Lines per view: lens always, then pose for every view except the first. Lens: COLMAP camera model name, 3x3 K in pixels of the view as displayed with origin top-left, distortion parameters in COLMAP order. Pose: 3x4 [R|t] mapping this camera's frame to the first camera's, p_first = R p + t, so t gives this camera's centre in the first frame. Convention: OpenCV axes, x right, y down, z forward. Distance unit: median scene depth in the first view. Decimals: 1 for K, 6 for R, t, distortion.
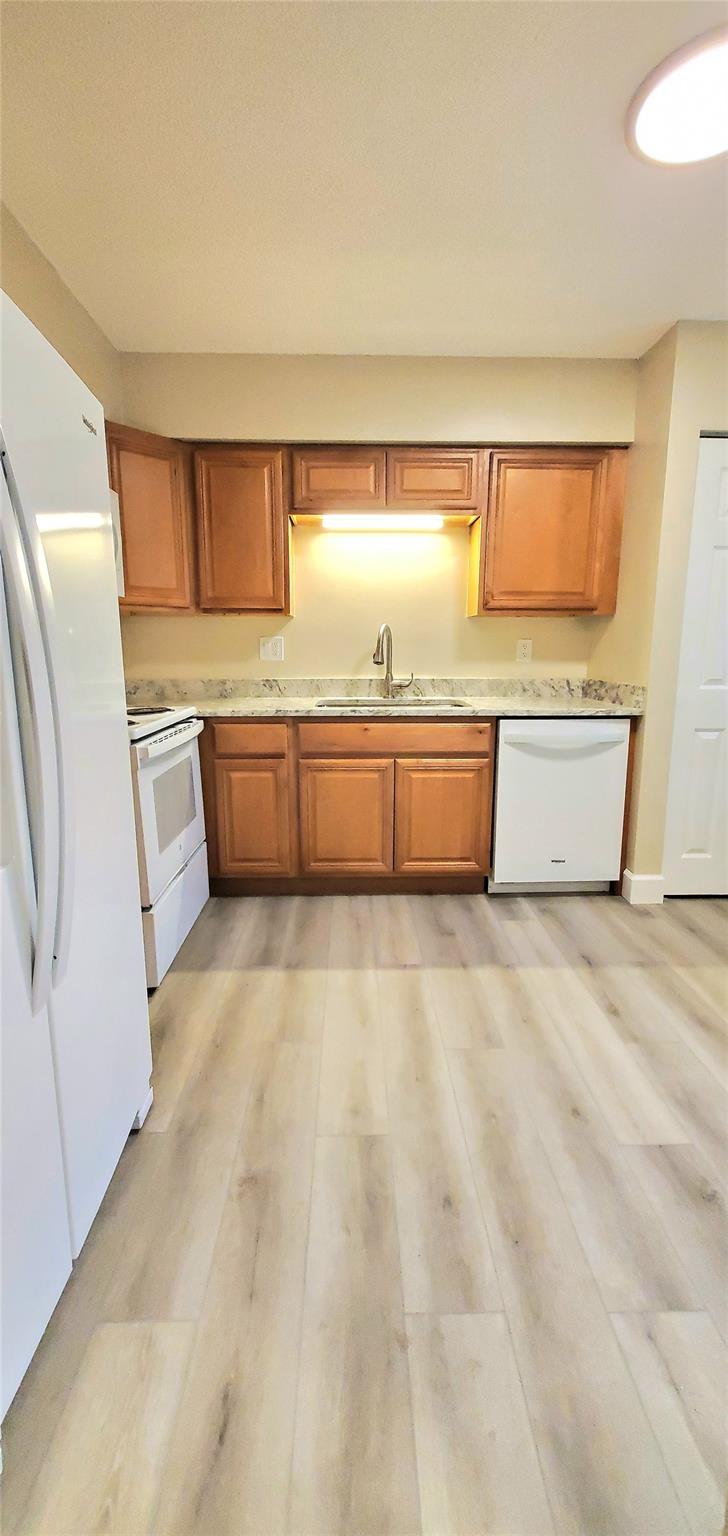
lens RADIAL K [[610.1, 0, 365.4], [0, 610.1, 756.4], [0, 0, 1]] dist [0.005148, -0.000394]
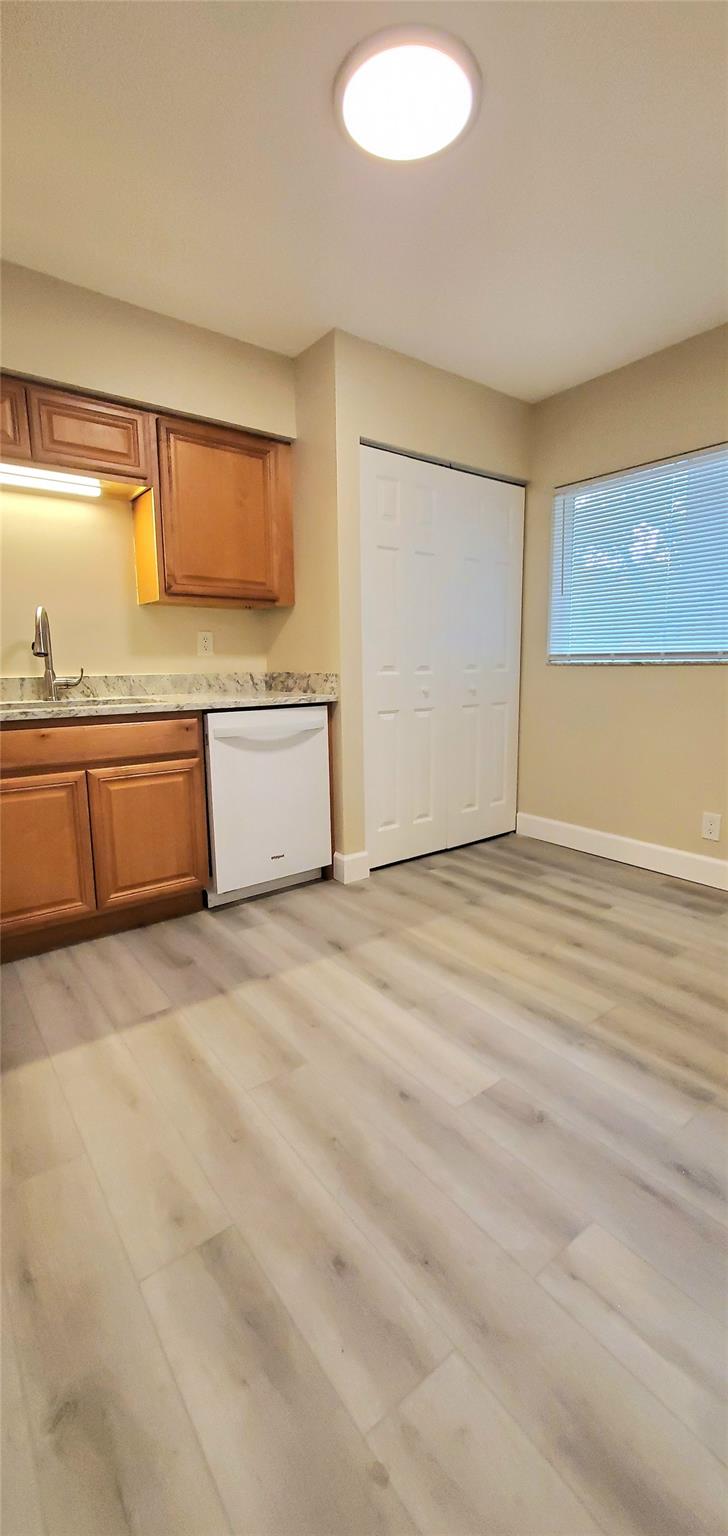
lens RADIAL K [[610.1, 0, 365.4], [0, 610.1, 756.4], [0, 0, 1]] dist [0.005148, -0.000394]
pose [[0.810861, -0.100238, 0.576591, -0.114681], [0.115795, 0.993225, 0.009825, 0.020832], [-0.573669, 0.058800, 0.816974, 0.124708]]
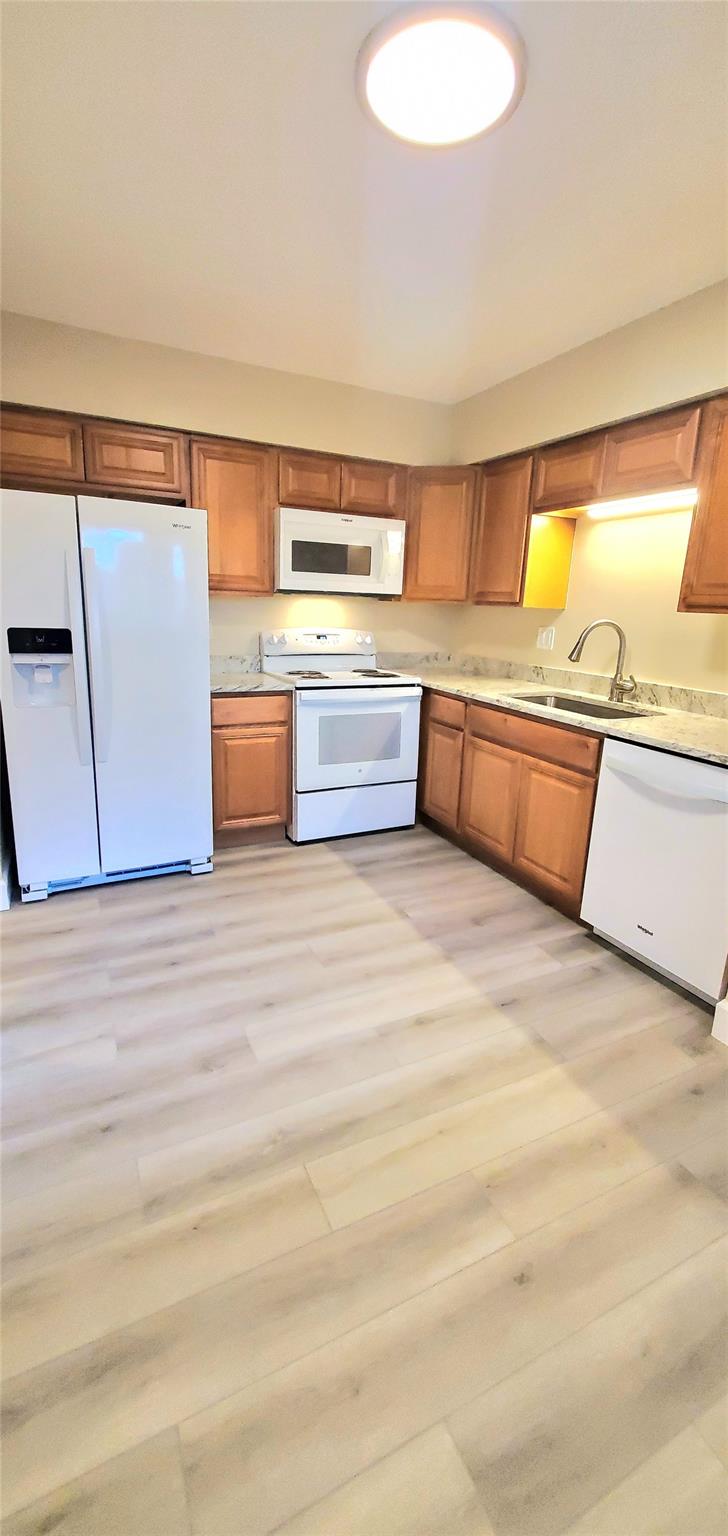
lens RADIAL K [[610.1, 0, 365.4], [0, 610.1, 756.4], [0, 0, 1]] dist [0.005148, -0.000394]
pose [[0.420470, 0.237367, -0.875707, 0.818656], [-0.194961, 0.966263, 0.168303, -0.110660], [0.886113, 0.099963, 0.452562, 0.302005]]
